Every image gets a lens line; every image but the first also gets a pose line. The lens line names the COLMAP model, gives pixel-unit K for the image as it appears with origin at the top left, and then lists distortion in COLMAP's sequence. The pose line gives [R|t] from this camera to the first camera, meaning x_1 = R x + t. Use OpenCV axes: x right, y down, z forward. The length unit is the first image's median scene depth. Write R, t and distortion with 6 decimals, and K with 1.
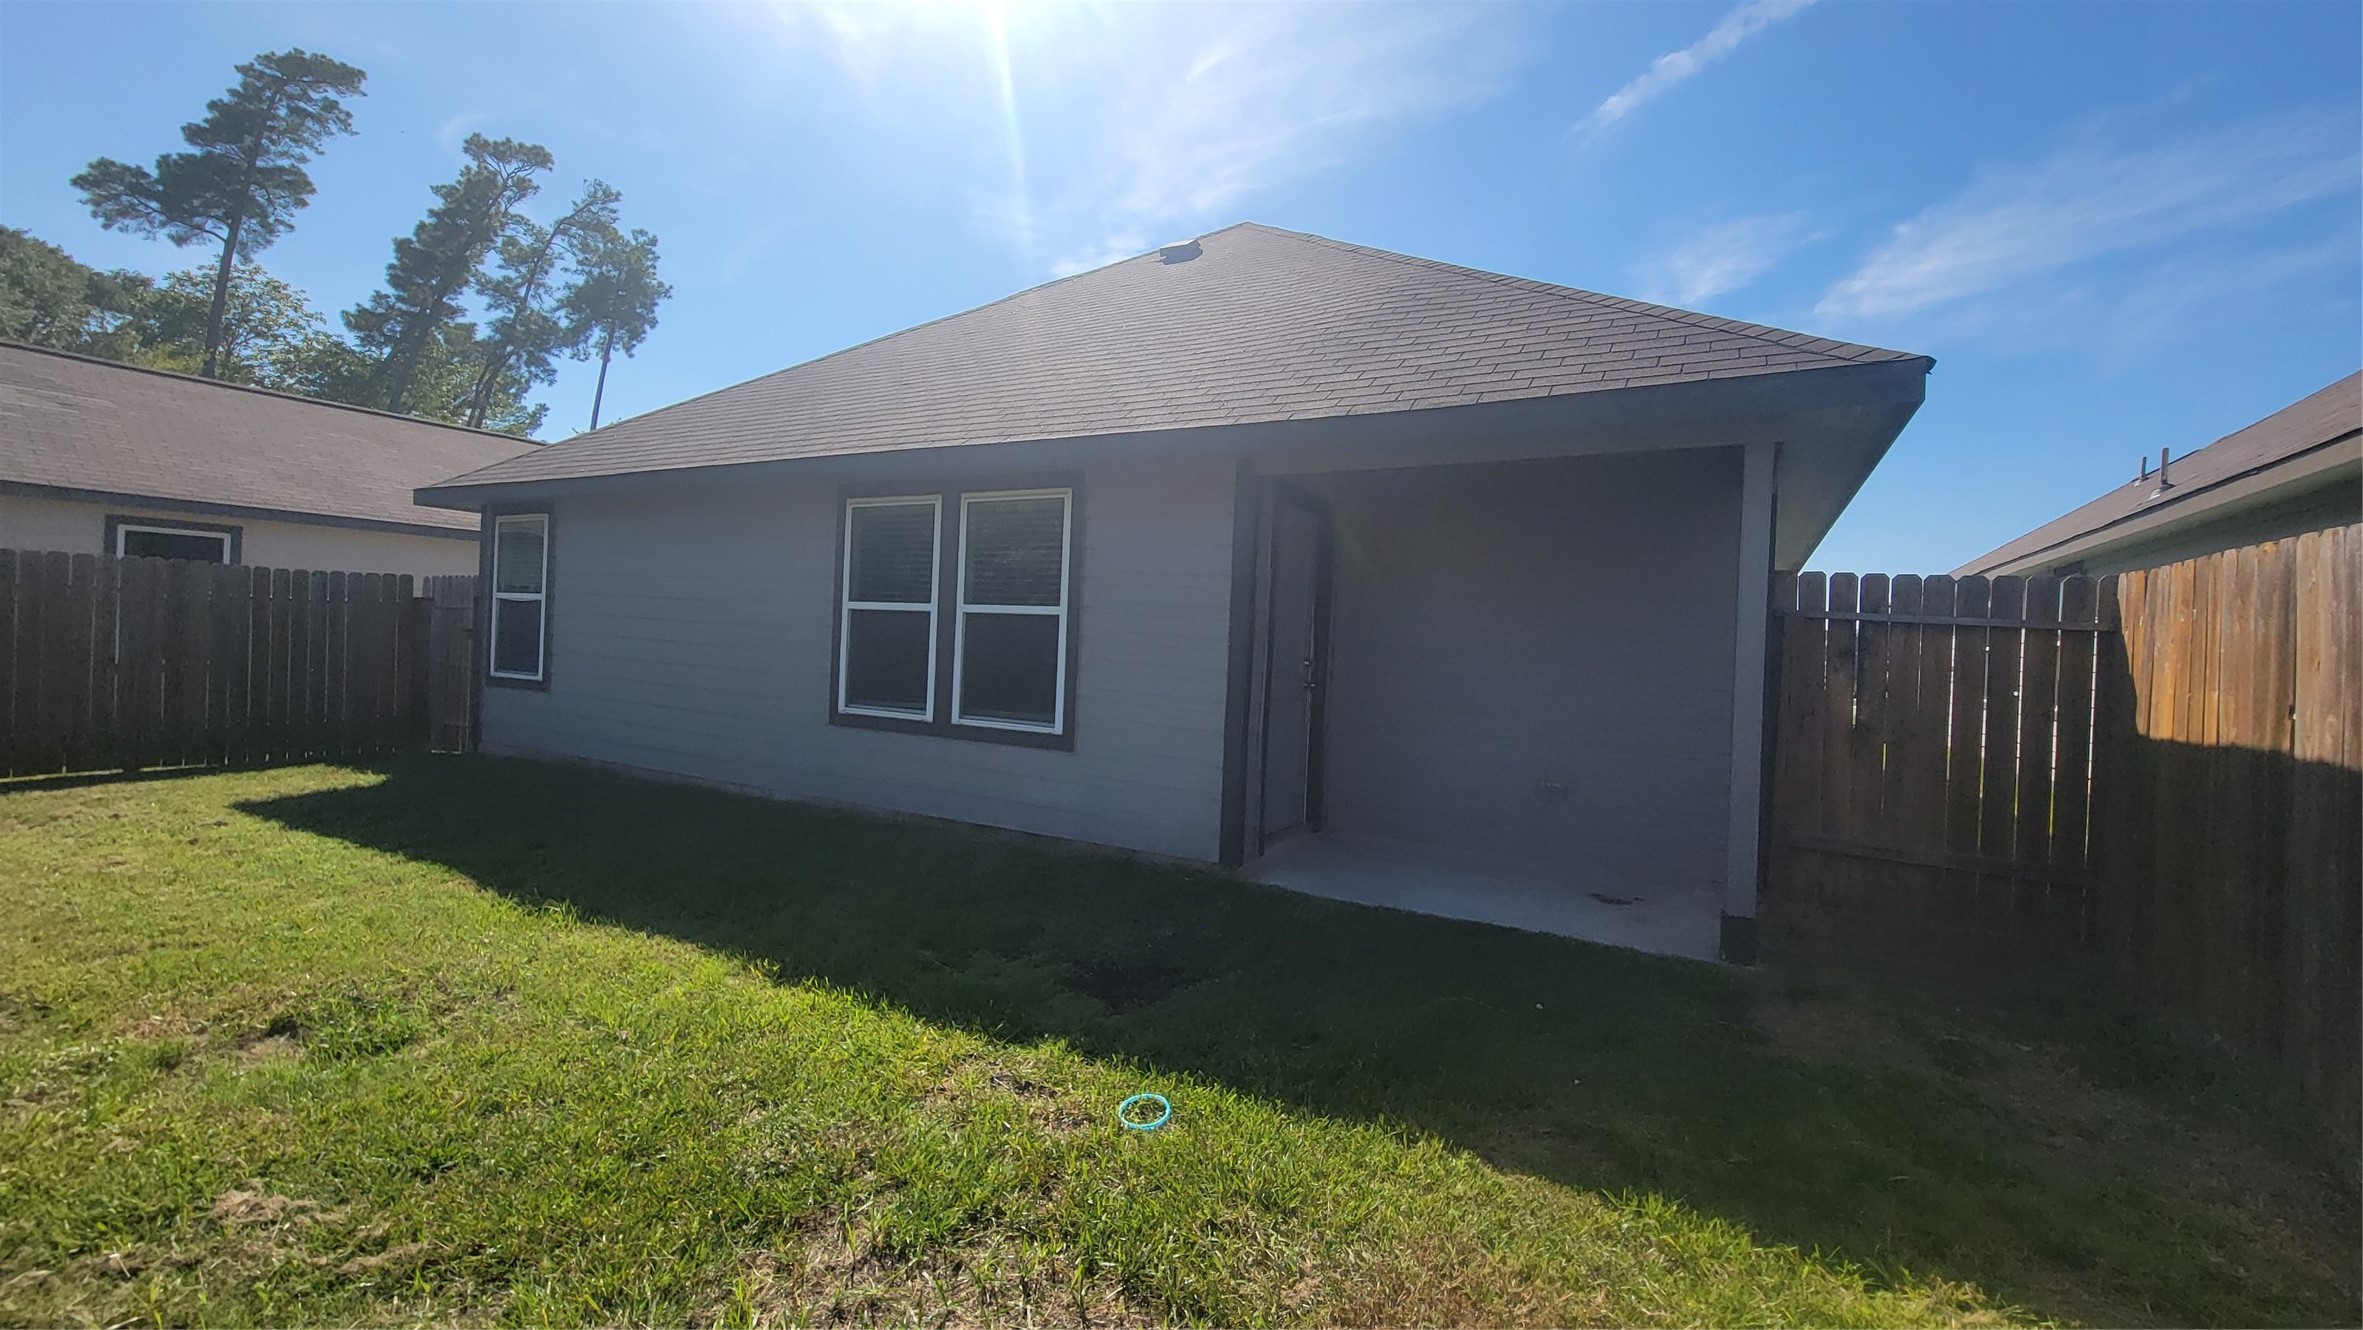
lens RADIAL K [[976.1, 0, 1180.1], [0, 976.1, 653.4], [0, 0, 1]] dist [-0.002518, 0.001349]
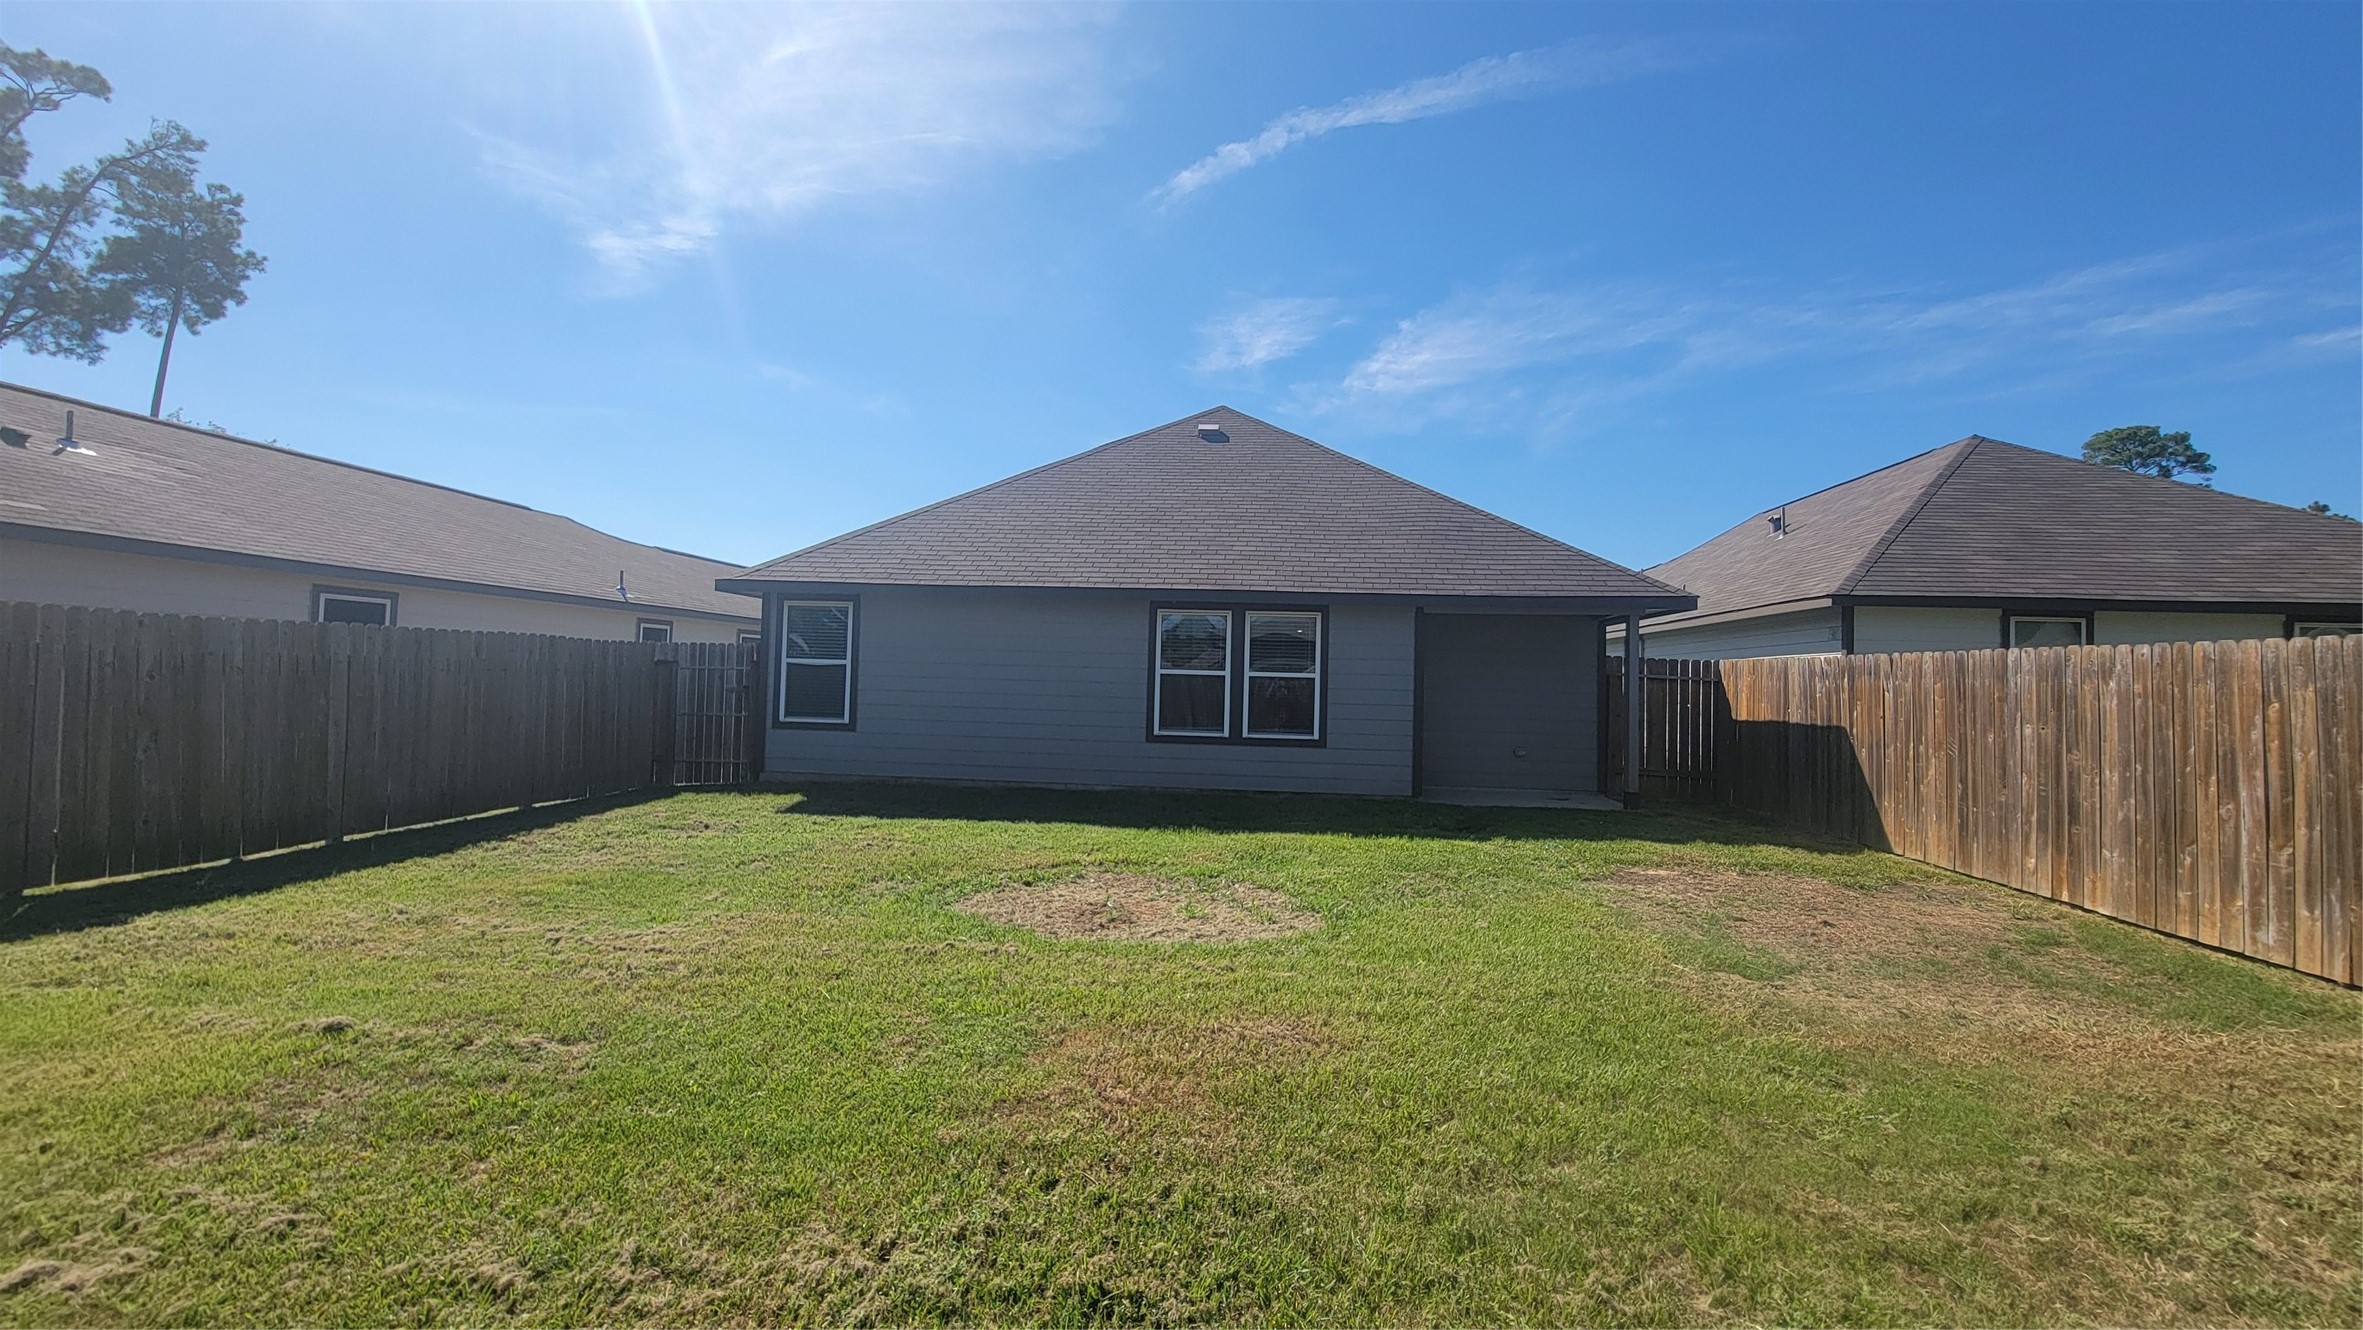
lens RADIAL K [[976.1, 0, 1191.0], [0, 976.1, 661.1], [0, 0, 1]] dist [-0.002518, 0.001349]
pose [[0.914601, -0.007292, 0.404291, -0.595185], [0.014763, 0.999773, -0.015366, -0.024157], [-0.404087, 0.020022, 0.914501, -0.354114]]
